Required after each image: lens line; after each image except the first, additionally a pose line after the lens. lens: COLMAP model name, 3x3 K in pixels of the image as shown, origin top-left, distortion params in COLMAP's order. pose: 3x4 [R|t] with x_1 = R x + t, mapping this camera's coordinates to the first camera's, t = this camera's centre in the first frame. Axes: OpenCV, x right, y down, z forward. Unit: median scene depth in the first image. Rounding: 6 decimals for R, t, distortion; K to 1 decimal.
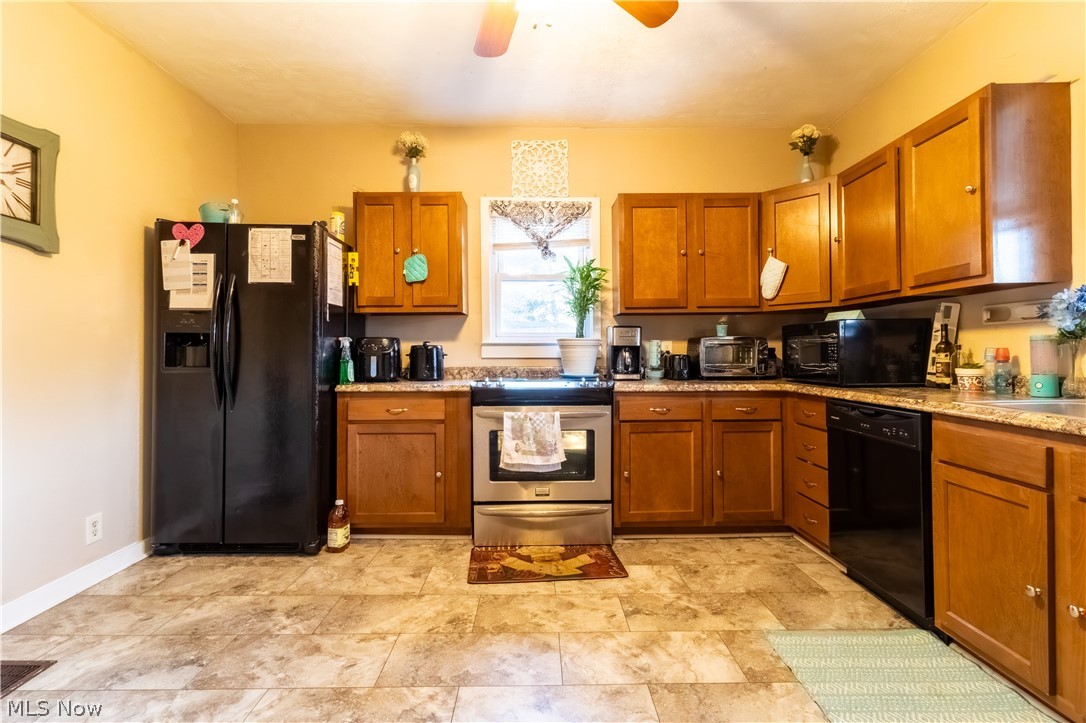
lens RADIAL K [[501.9, 0, 542.8], [0, 501.9, 352.1], [0, 0, 1]] dist [0.003408, 0.000547]
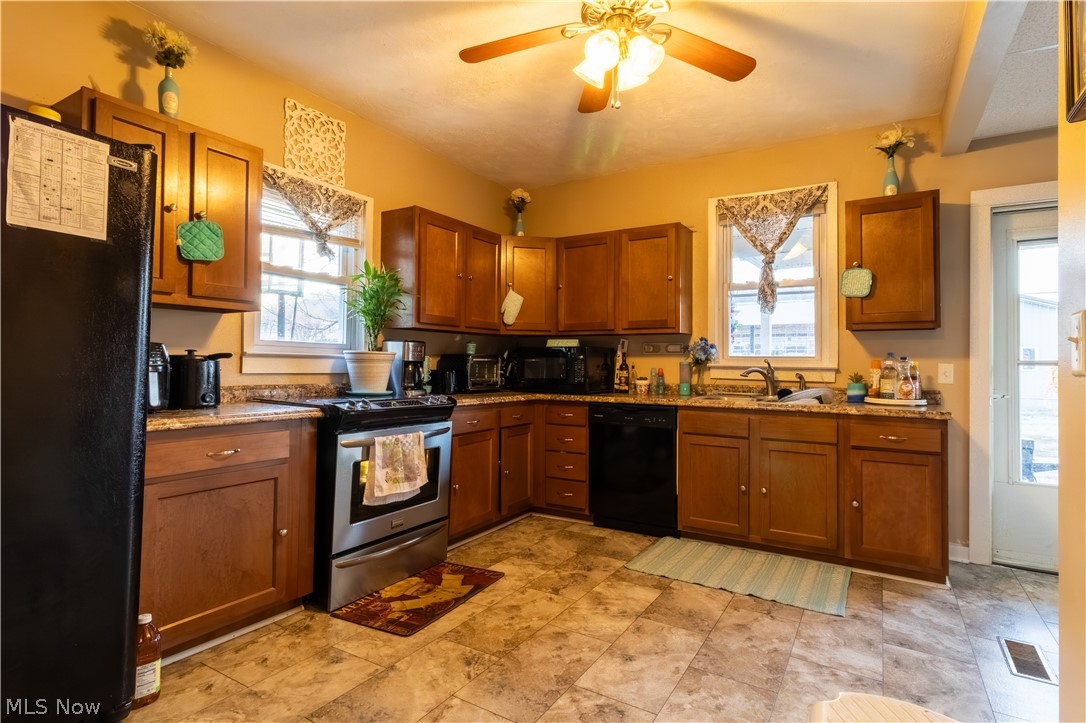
lens RADIAL K [[551.1, 0, 544.3], [0, 551.1, 352.4], [0, 0, 1]] dist [-0.000015, 0.000145]
pose [[0.531839, 0.030171, 0.846308, -0.725292], [-0.013597, 0.999541, -0.027089, -0.004575], [-0.846736, 0.002900, 0.532005, 0.255177]]
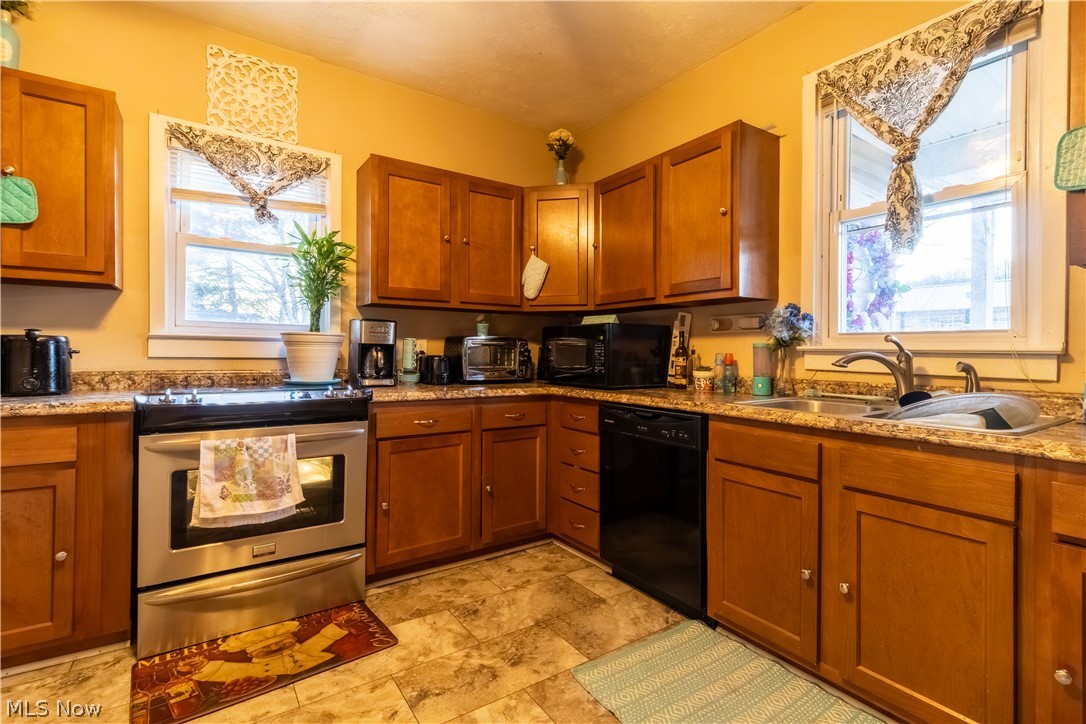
lens RADIAL K [[504.3, 0, 544.1], [0, 504.3, 352.6], [0, 0, 1]] dist [0.005298, 0.000125]
pose [[0.835590, 0.013685, 0.549184, -0.067029], [-0.014946, 0.999886, -0.002175, -0.000929], [-0.549151, -0.006391, 0.835699, 0.204296]]
